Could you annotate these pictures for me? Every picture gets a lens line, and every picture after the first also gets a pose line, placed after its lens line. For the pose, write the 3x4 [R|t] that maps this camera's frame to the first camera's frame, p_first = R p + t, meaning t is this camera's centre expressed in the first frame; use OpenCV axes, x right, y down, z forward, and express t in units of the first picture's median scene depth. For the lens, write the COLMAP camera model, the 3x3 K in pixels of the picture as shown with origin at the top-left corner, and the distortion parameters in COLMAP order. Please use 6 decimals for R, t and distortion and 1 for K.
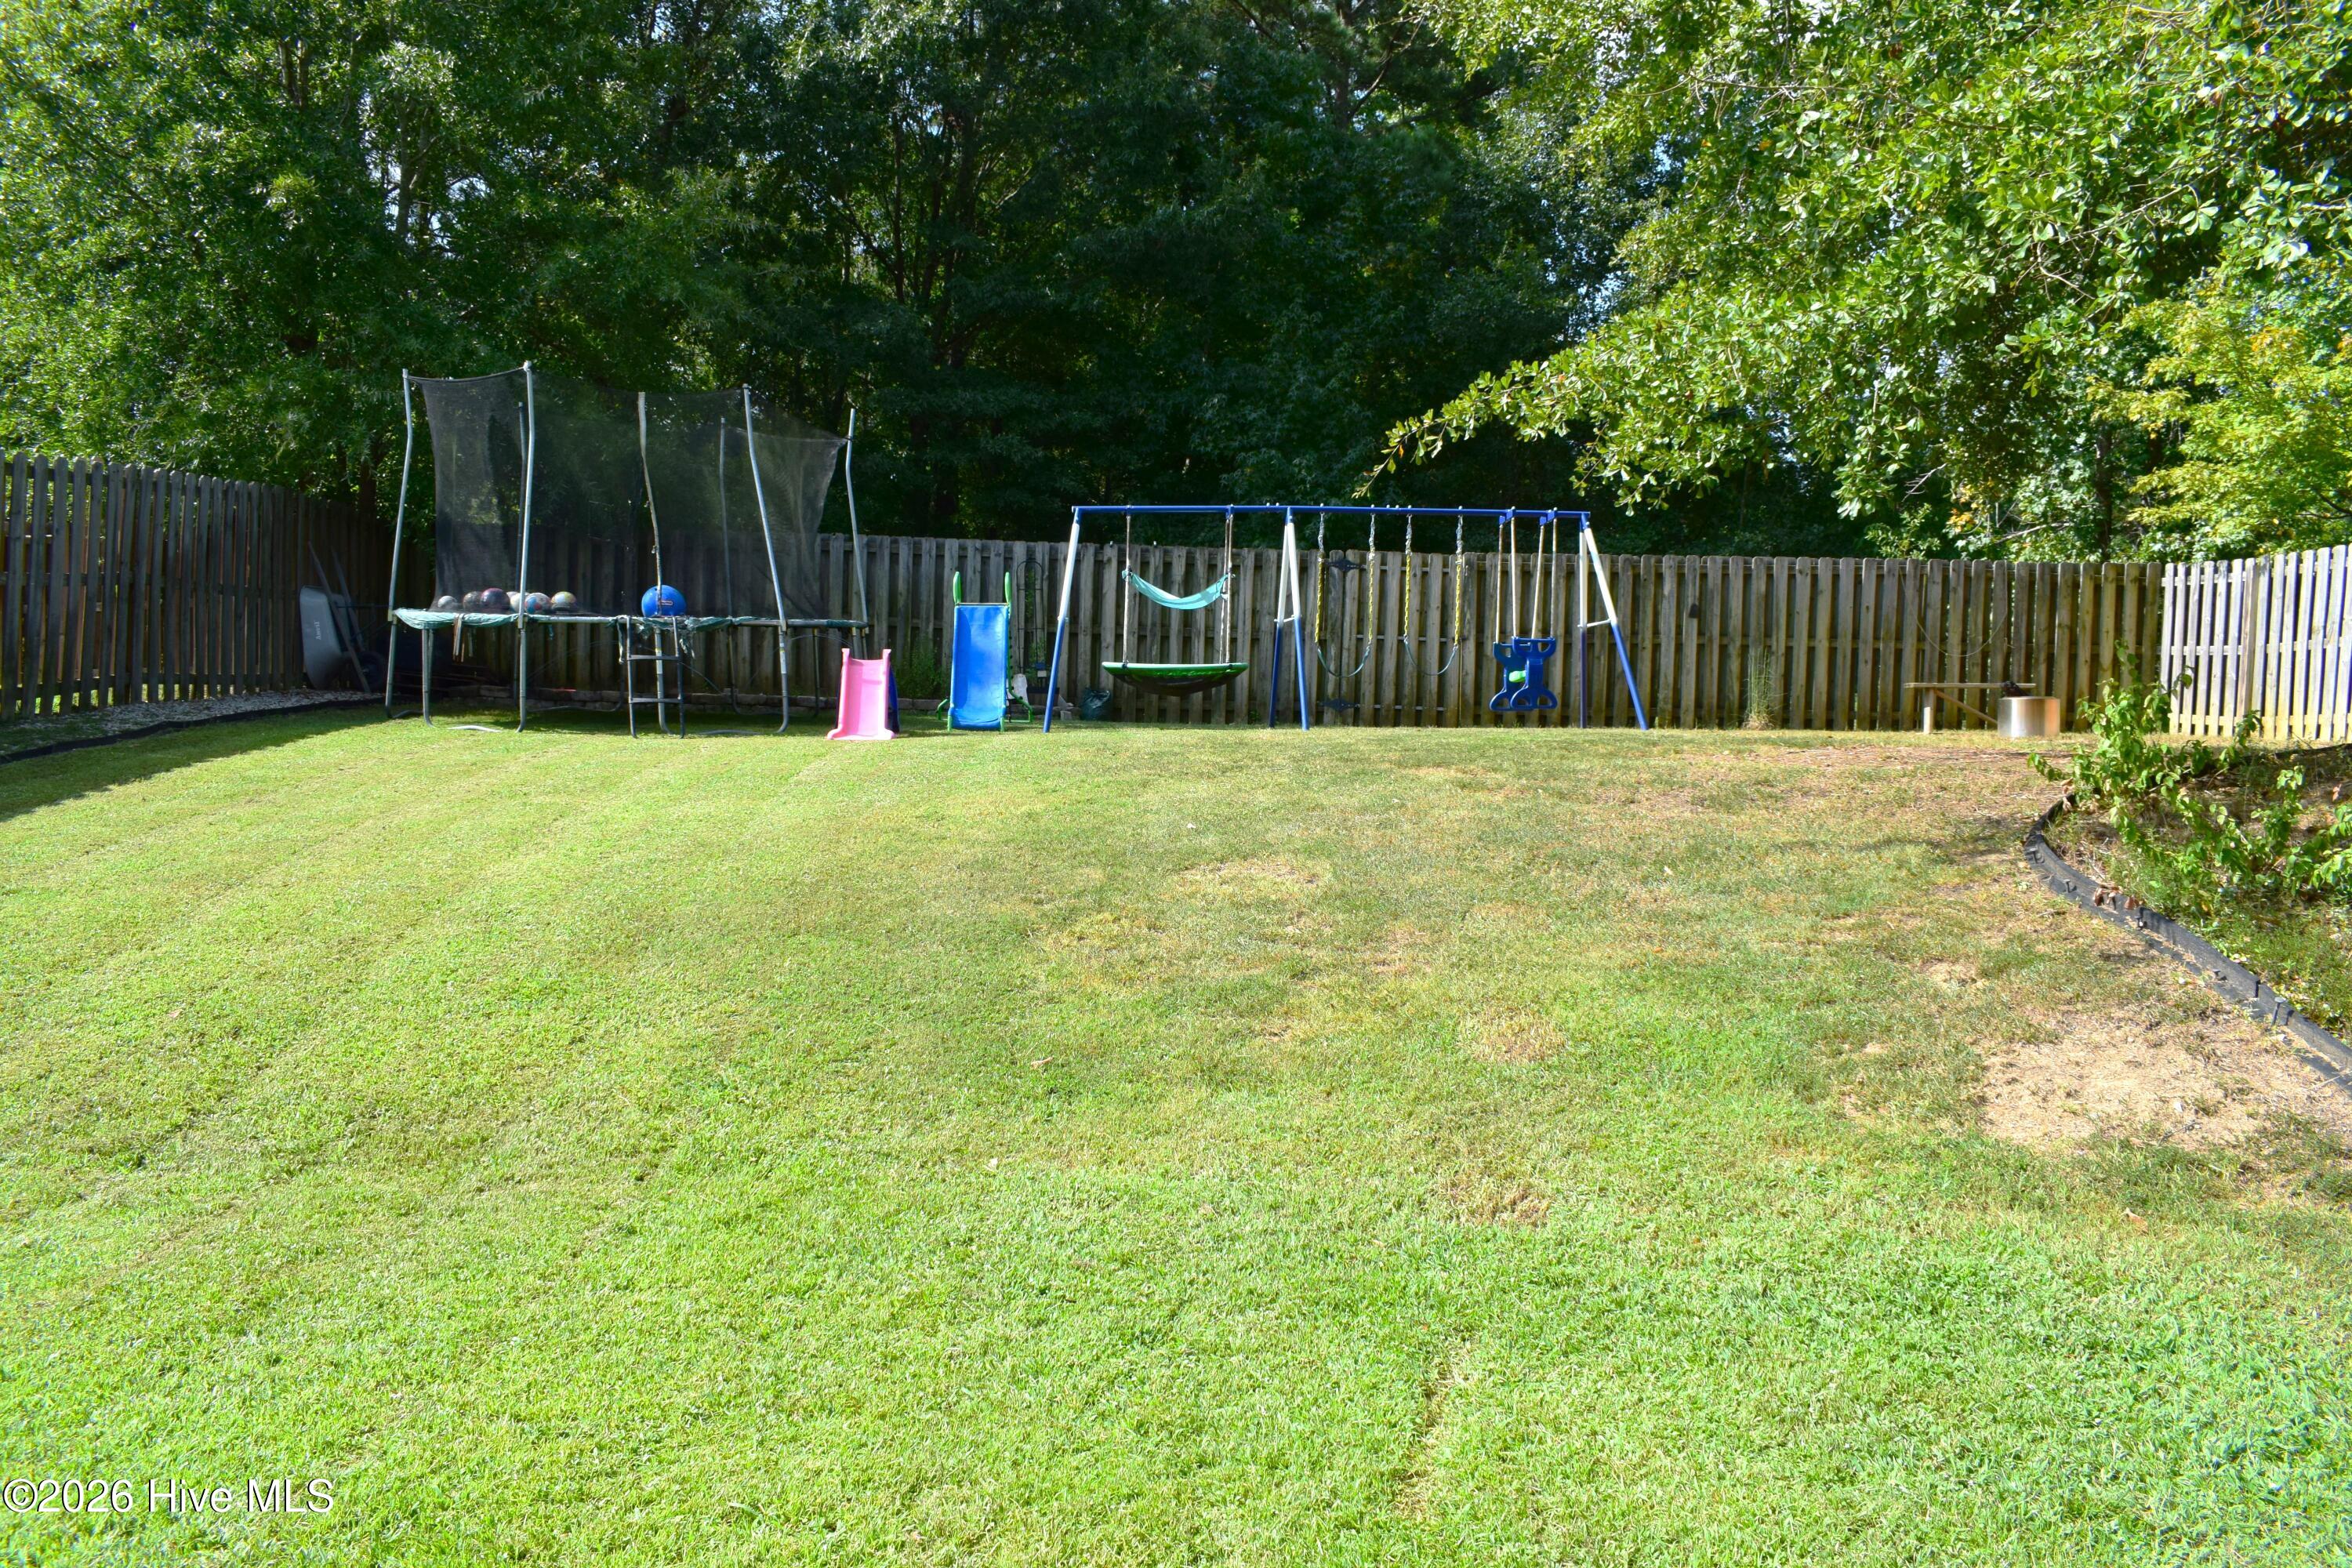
lens RADIAL K [[1802.1, 0, 1176.0], [0, 1802.1, 784.0], [0, 0, 1]] dist [-0.006679, -0.005118]
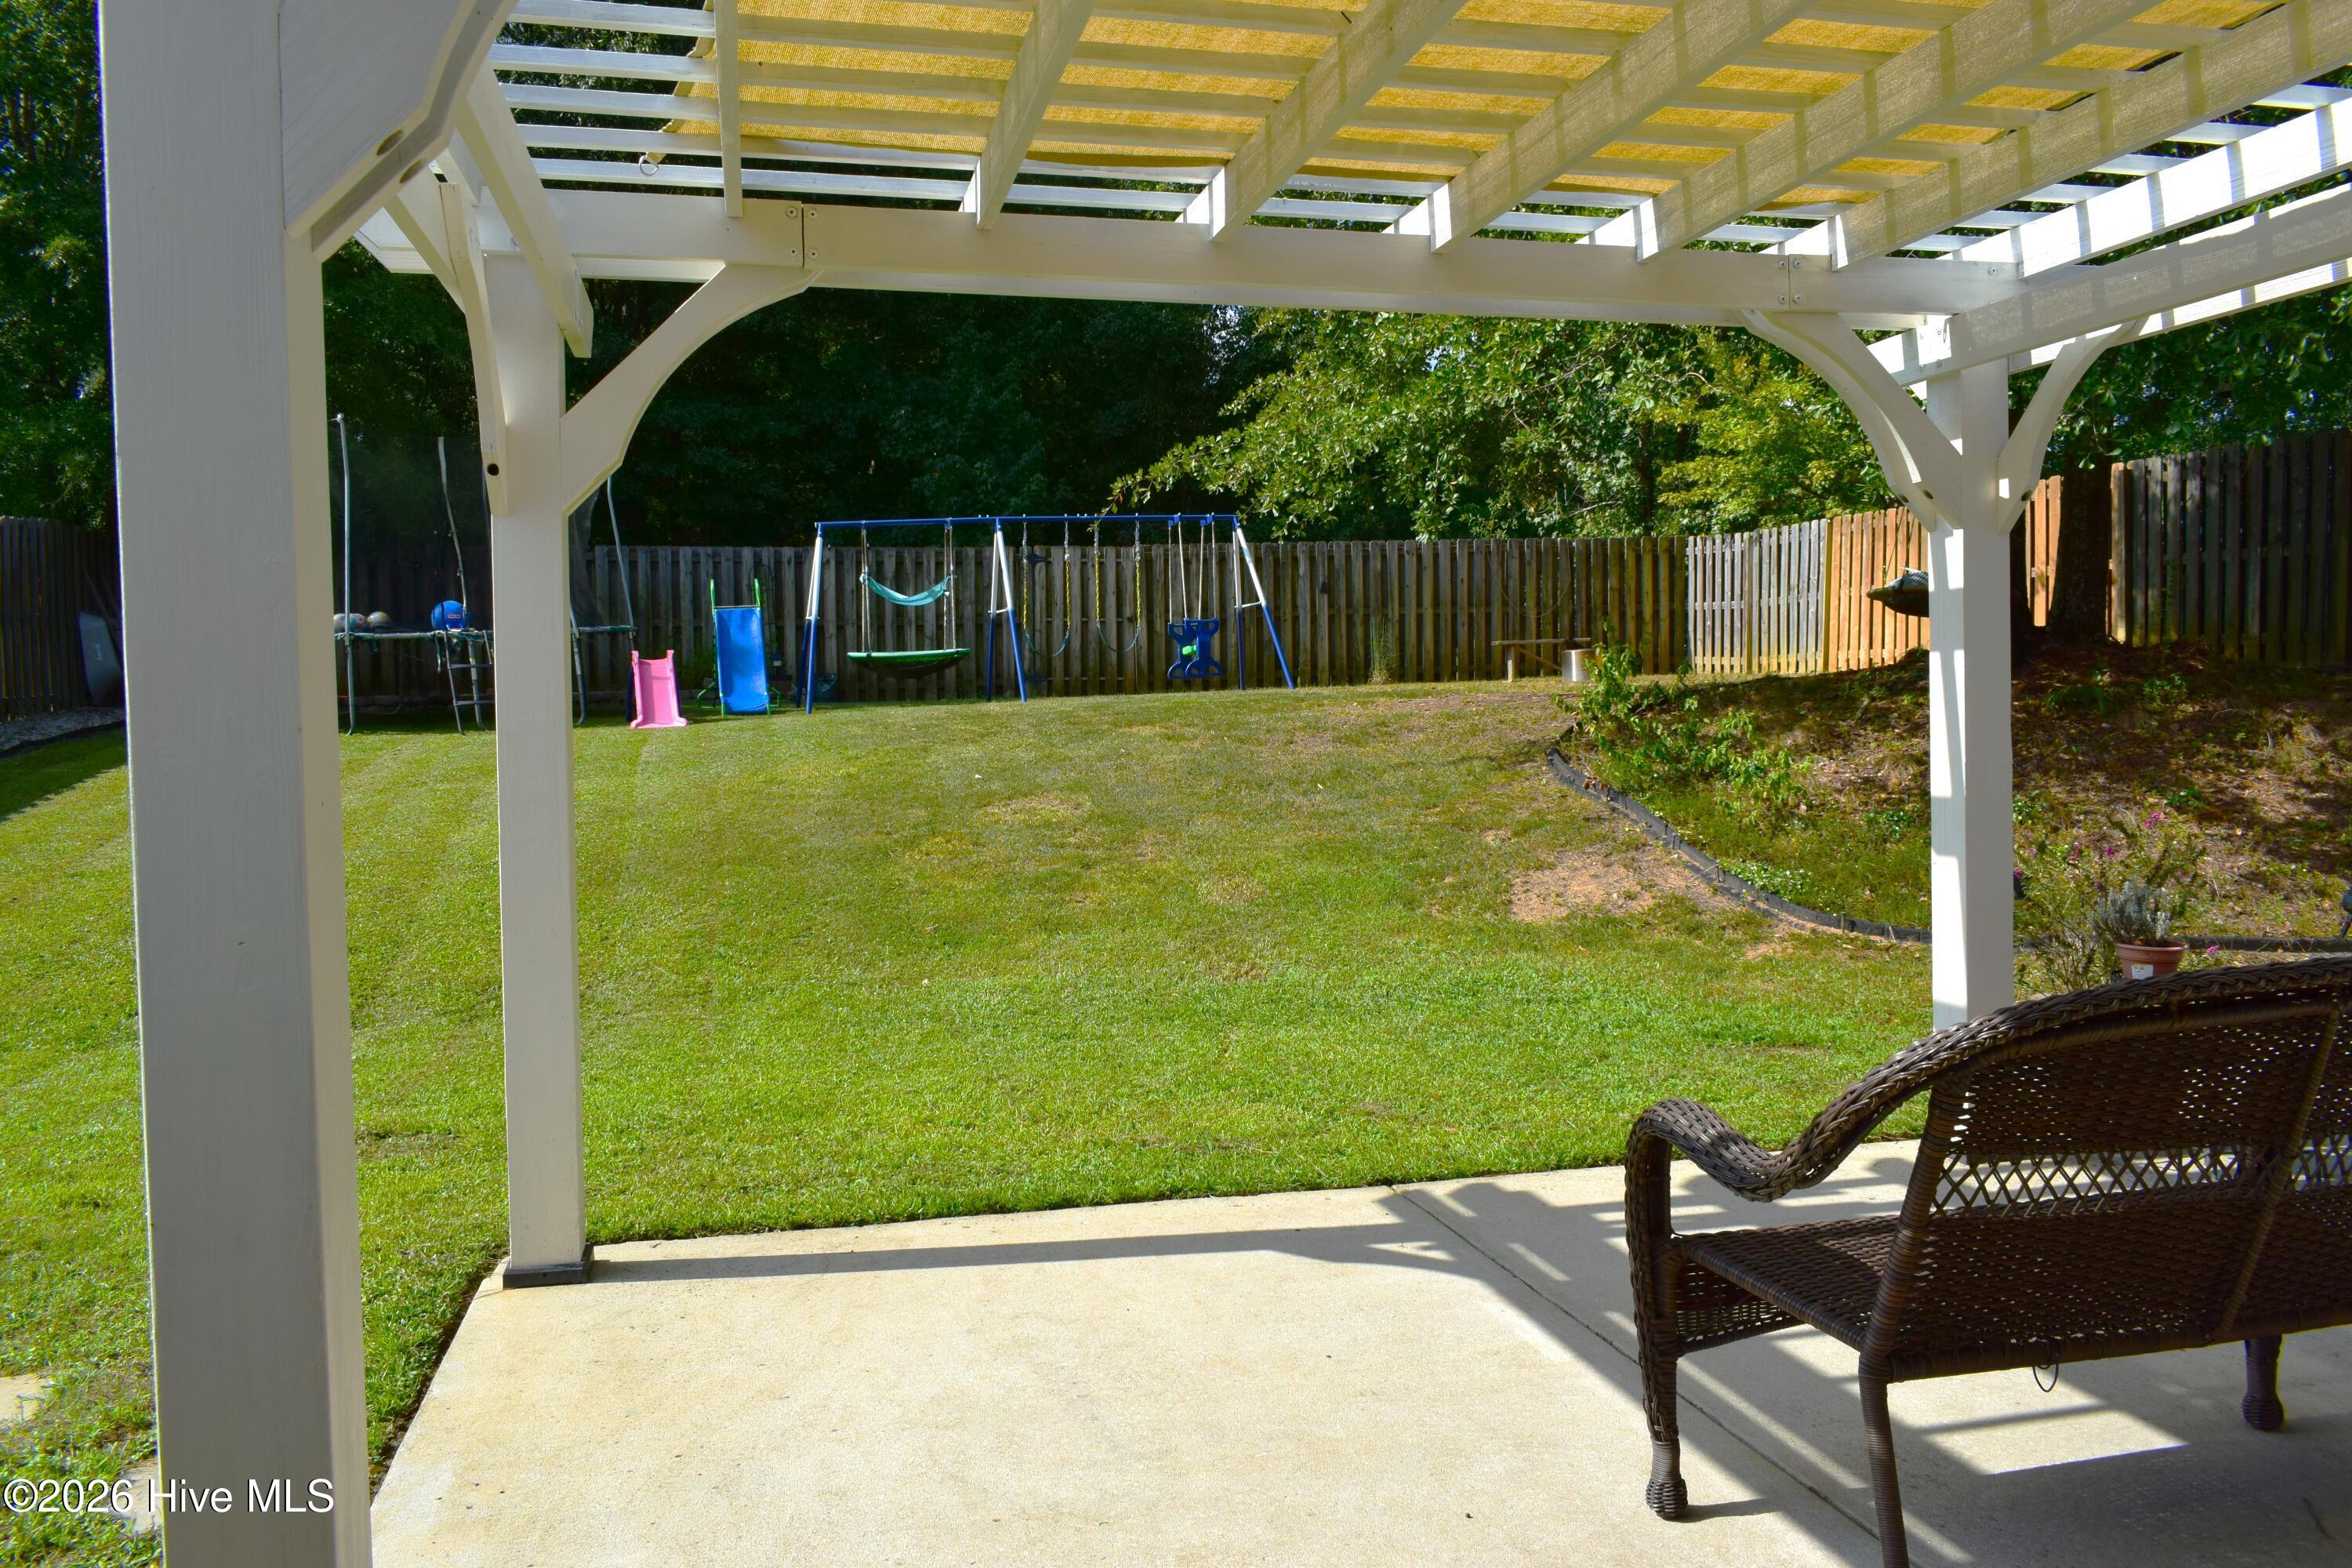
lens RADIAL K [[1802.1, 0, 1176.0], [0, 1802.1, 784.0], [0, 0, 1]] dist [-0.006679, -0.005118]
pose [[0.979721, -0.055010, 0.192665, -0.062401], [0.051790, 0.998422, 0.021717, 0.004250], [-0.193556, -0.011298, 0.981024, -0.209060]]
